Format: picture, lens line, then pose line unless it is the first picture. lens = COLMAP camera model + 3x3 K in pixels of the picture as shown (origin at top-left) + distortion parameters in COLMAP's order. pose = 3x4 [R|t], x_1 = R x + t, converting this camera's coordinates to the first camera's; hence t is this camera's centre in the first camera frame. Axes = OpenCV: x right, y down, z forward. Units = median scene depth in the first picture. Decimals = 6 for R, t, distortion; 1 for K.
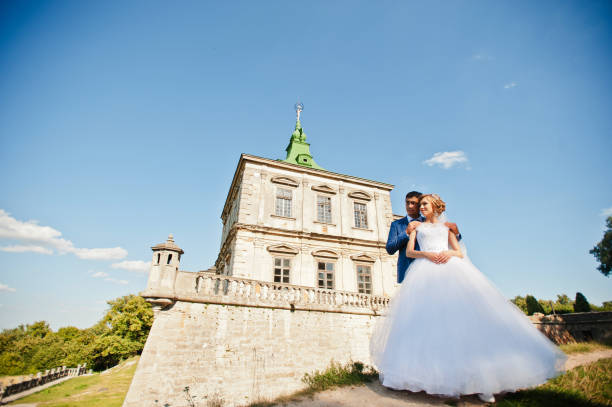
lens RADIAL K [[295.6, 0, 306.0], [0, 295.6, 203.5], [0, 0, 1]] dist [-0.072208, 0.030599]
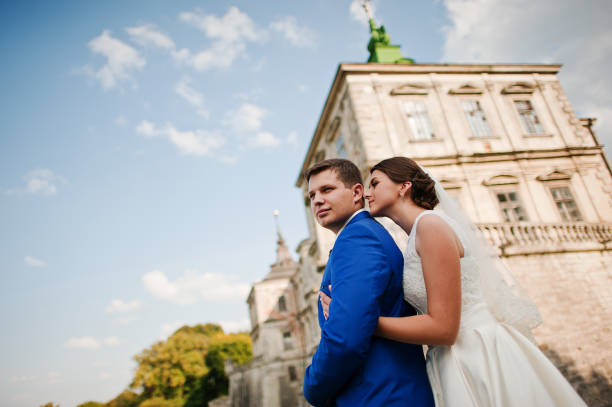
lens RADIAL K [[417.9, 0, 306.0], [0, 417.9, 203.5], [0, 0, 1]] dist [-0.041135, 0.017798]
pose [[0.968875, -0.229836, -0.091956, -0.285929], [0.234493, 0.971149, 0.043384, 0.081056], [0.079332, -0.063597, 0.994818, 0.043521]]
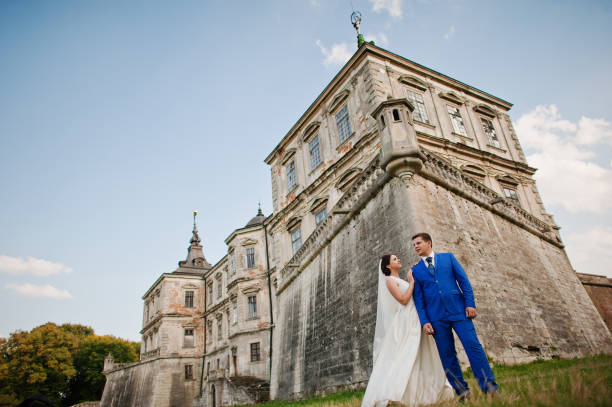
lens RADIAL K [[417.9, 0, 306.0], [0, 417.9, 203.5], [0, 0, 1]] dist [-0.041135, 0.017798]
pose [[0.983178, -0.024674, 0.180977, -0.589895], [0.028439, 0.999429, -0.018240, 0.271628], [-0.180423, 0.023080, 0.983318, -0.020167]]
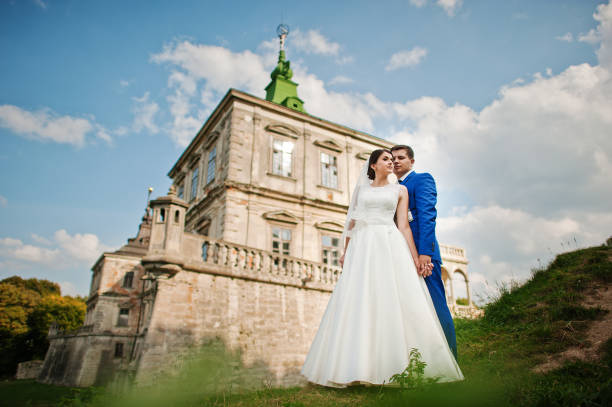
lens RADIAL K [[417.9, 0, 306.0], [0, 417.9, 203.5], [0, 0, 1]] dist [-0.041135, 0.017798]
pose [[0.982960, 0.056726, 0.174846, -0.203961], [-0.070089, 0.994995, 0.071219, 0.033492], [-0.169931, -0.082260, 0.982017, -0.096486]]
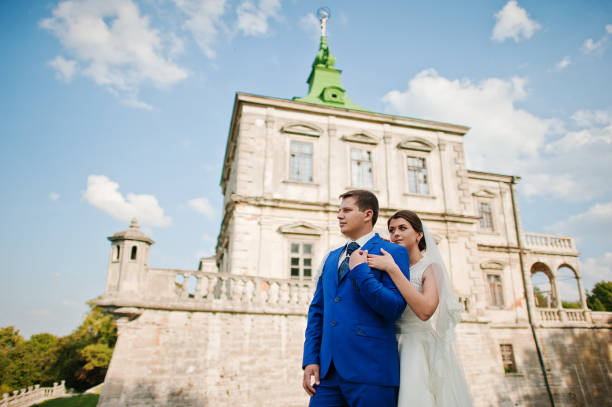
lens RADIAL K [[417.9, 0, 306.0], [0, 417.9, 203.5], [0, 0, 1]] dist [-0.041135, 0.017798]
pose [[0.993640, -0.035774, -0.106770, 0.038199], [0.047207, 0.993186, 0.106551, -0.009748], [0.102230, -0.110914, 0.988558, 0.034426]]
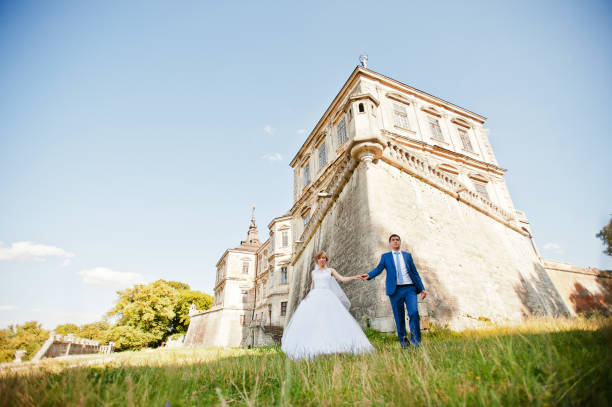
lens RADIAL K [[295.6, 0, 306.0], [0, 295.6, 203.5], [0, 0, 1]] dist [-0.072208, 0.030599]
pose [[0.998599, -0.003522, 0.052804, -0.451492], [0.005010, 0.999593, -0.028082, 0.313983], [-0.052684, 0.028308, 0.998210, 0.080616]]
